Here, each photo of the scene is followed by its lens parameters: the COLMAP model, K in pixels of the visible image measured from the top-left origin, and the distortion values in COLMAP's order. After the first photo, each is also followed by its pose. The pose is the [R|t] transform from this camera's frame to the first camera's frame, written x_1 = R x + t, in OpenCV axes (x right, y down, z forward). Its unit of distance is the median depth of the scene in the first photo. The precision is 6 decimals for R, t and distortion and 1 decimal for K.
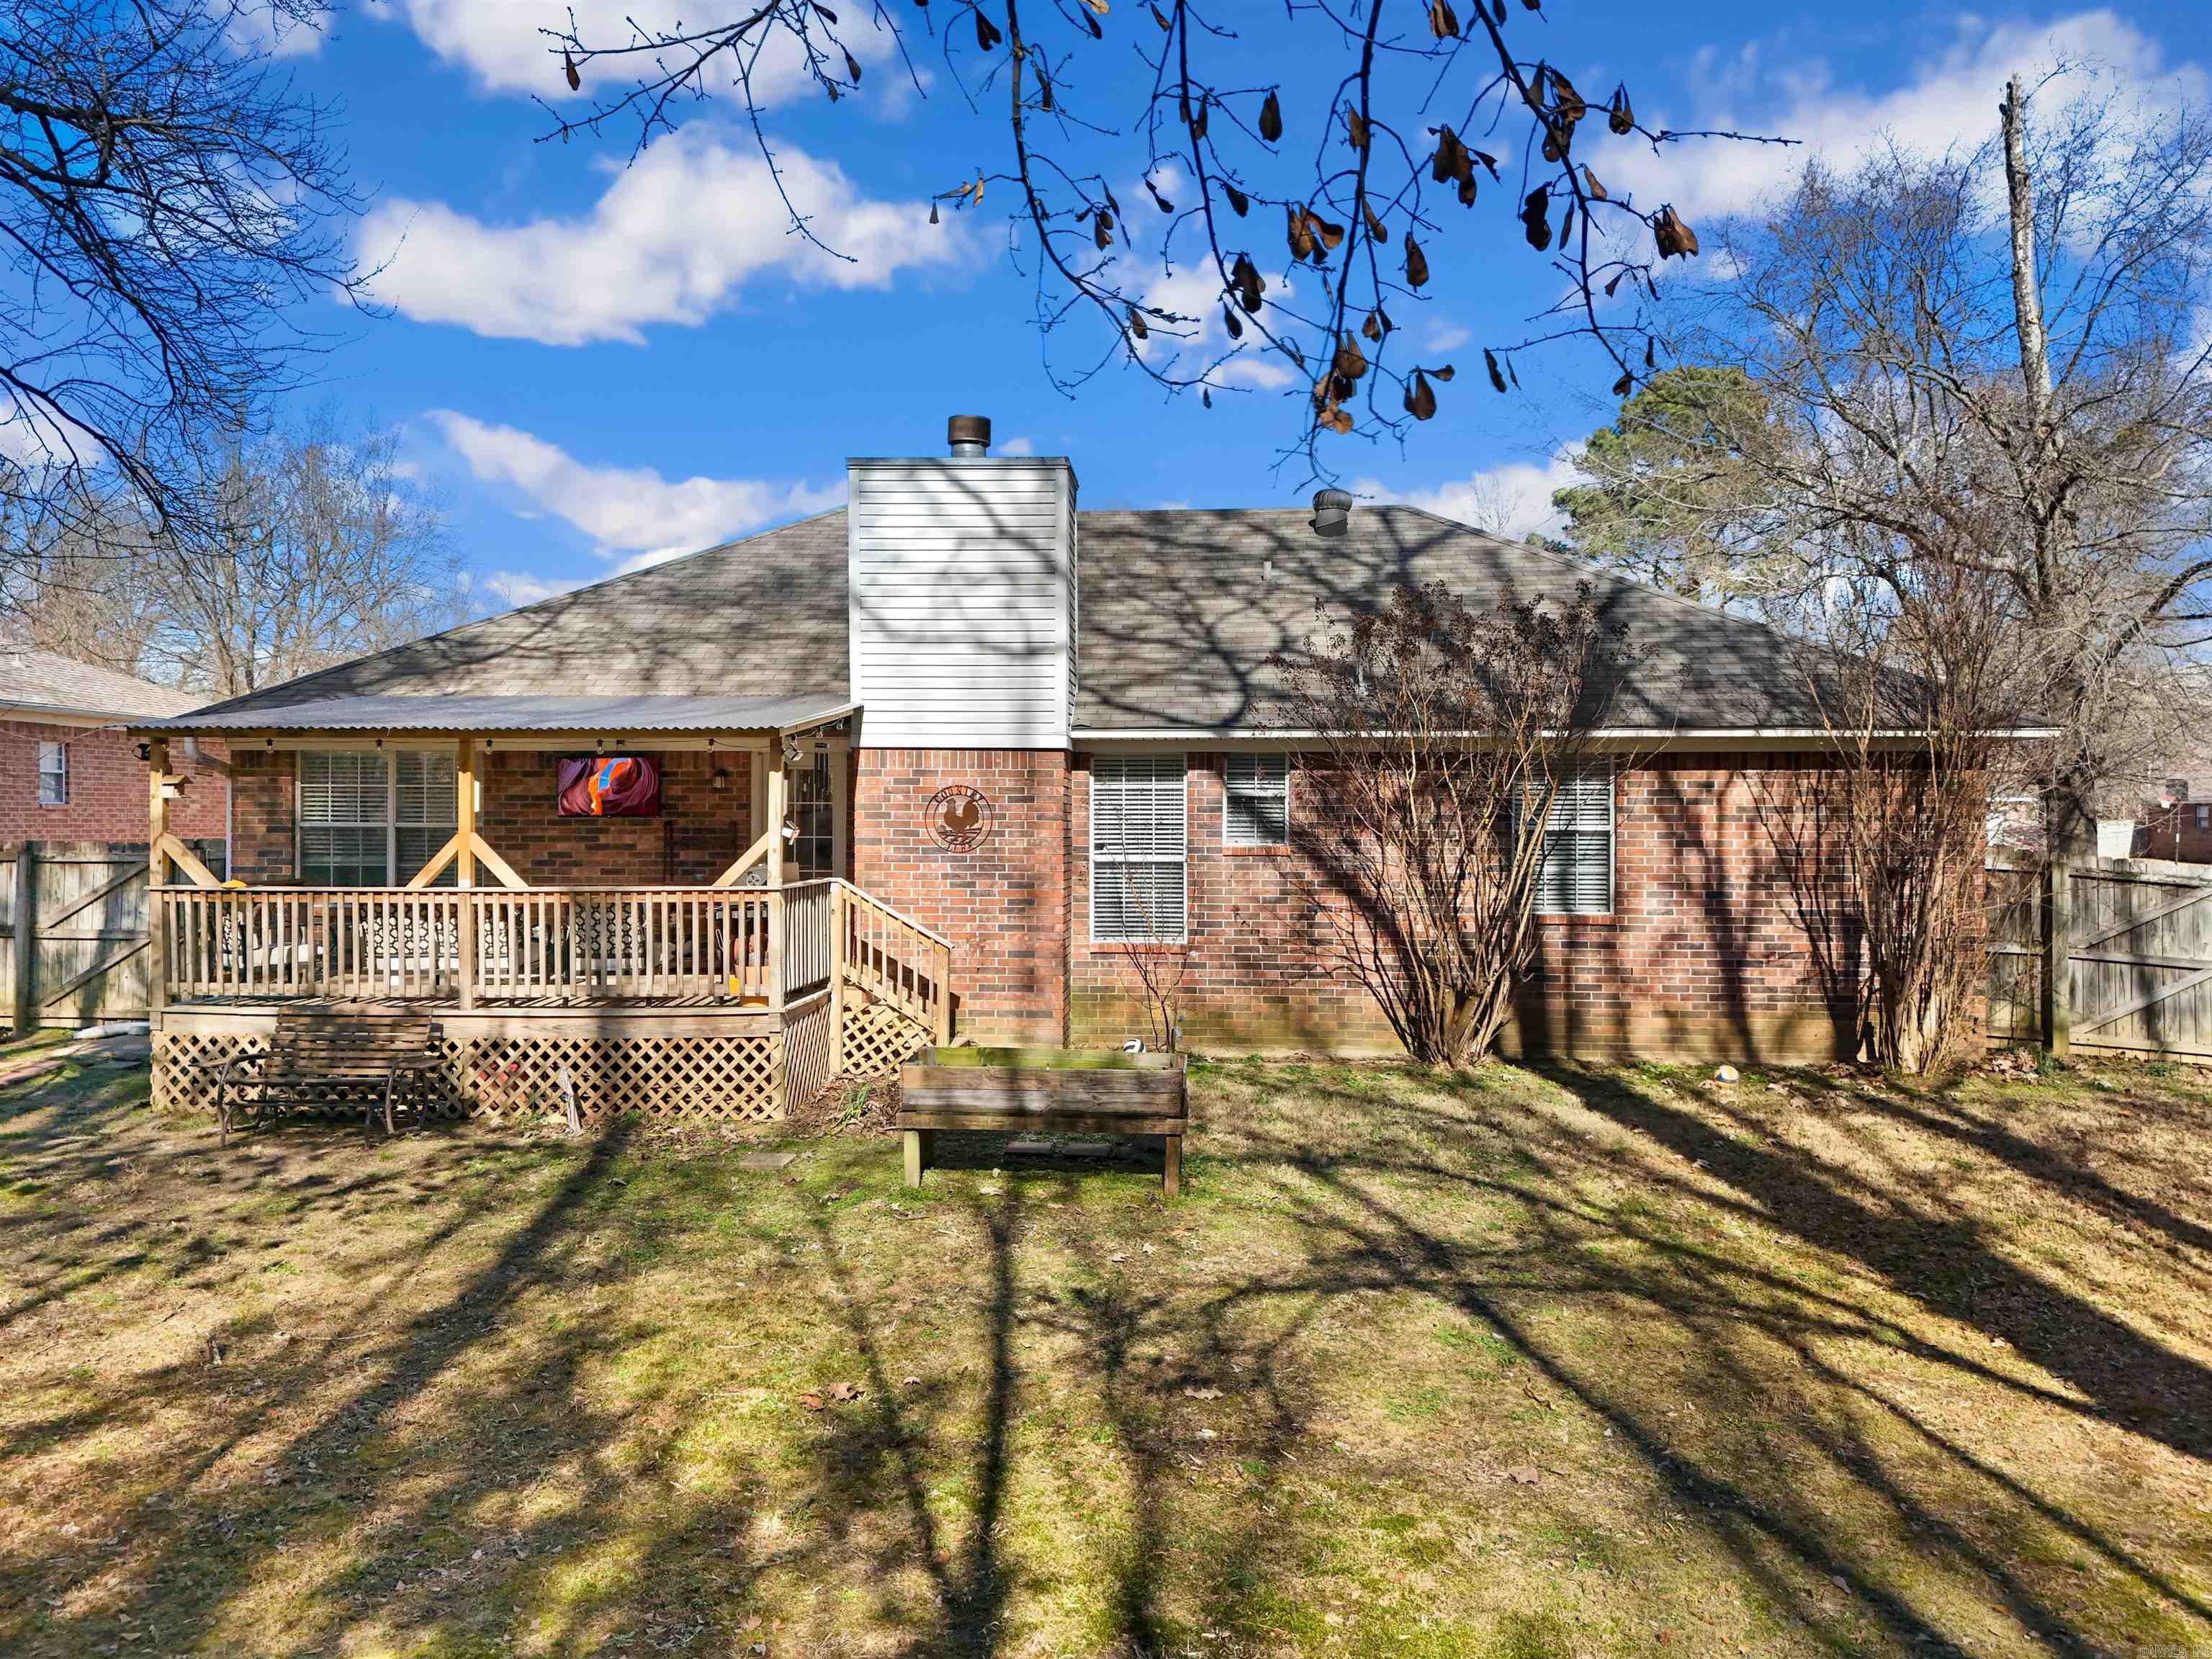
lens RADIAL K [[1556.8, 0, 1106.0], [0, 1556.8, 829.5], [0, 0, 1]] dist [0.040093, 0.000031]
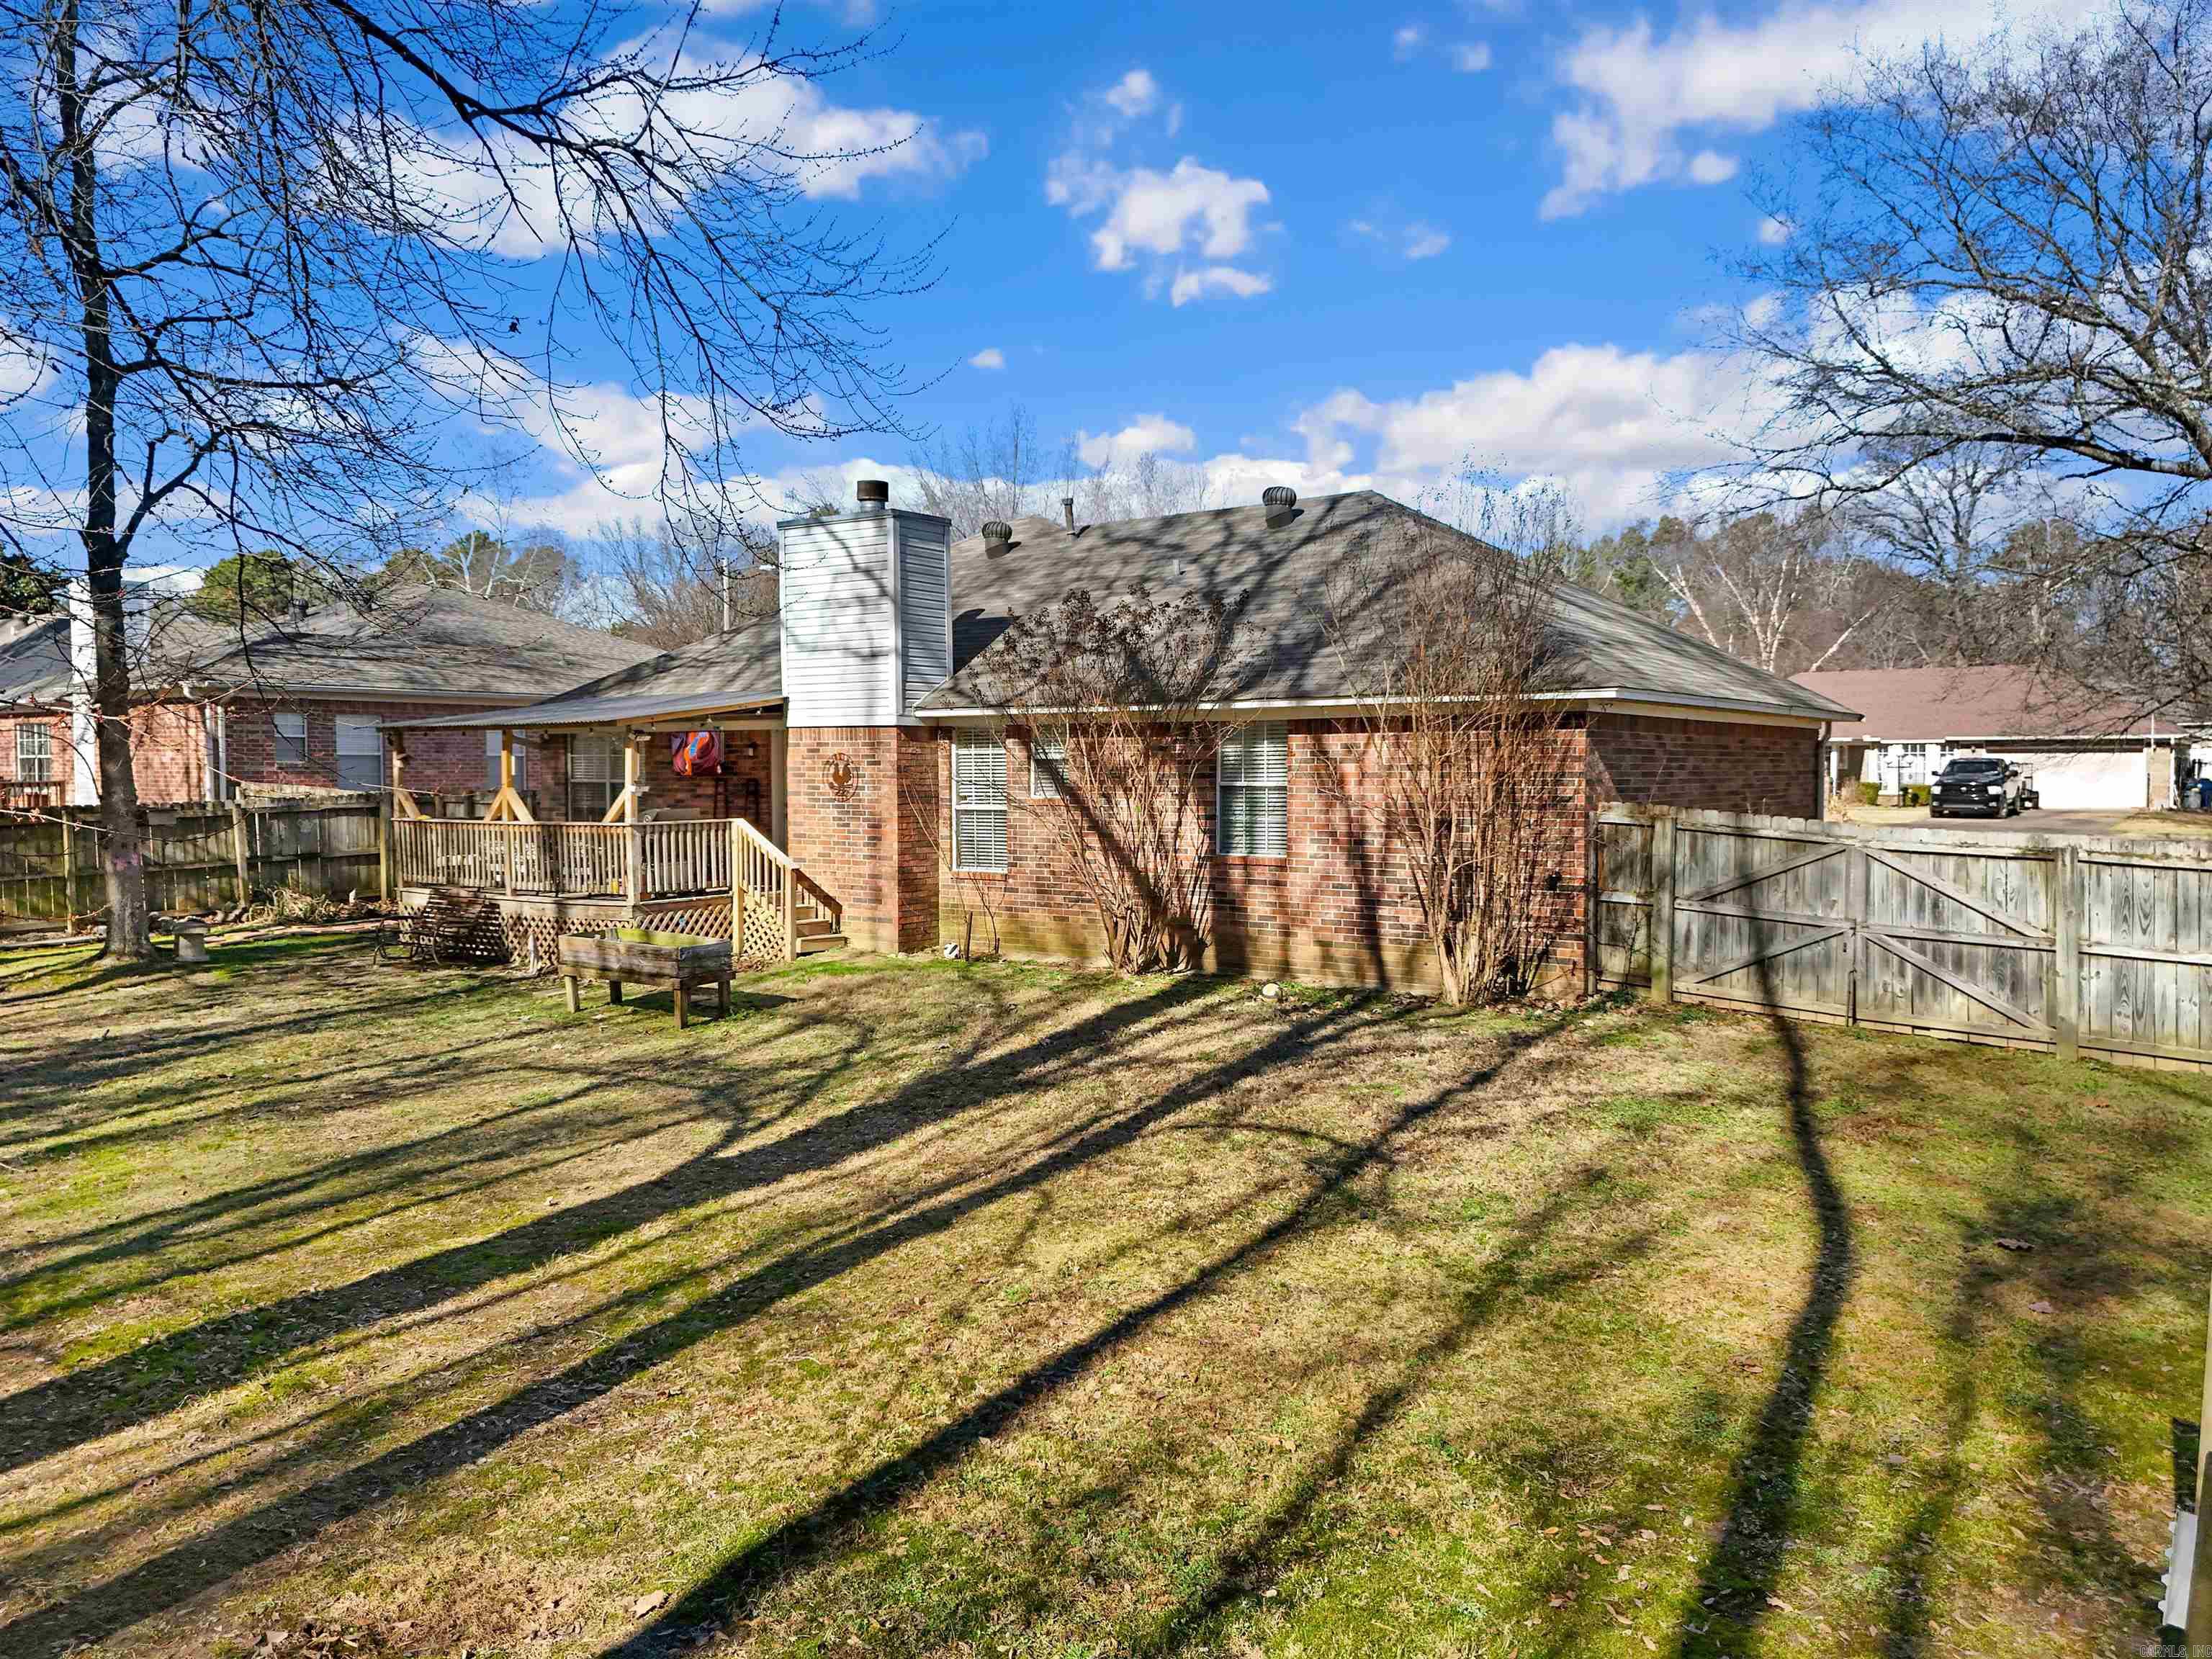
lens RADIAL K [[1614.2, 0, 1106.0], [0, 1614.2, 829.5], [0, 0, 1]] dist [0.042359, -0.004676]
pose [[0.858266, 0.014339, -0.513004, 0.839801], [0.003330, 0.999433, 0.033506, -0.007719], [0.513194, -0.030466, 0.857732, -0.111213]]
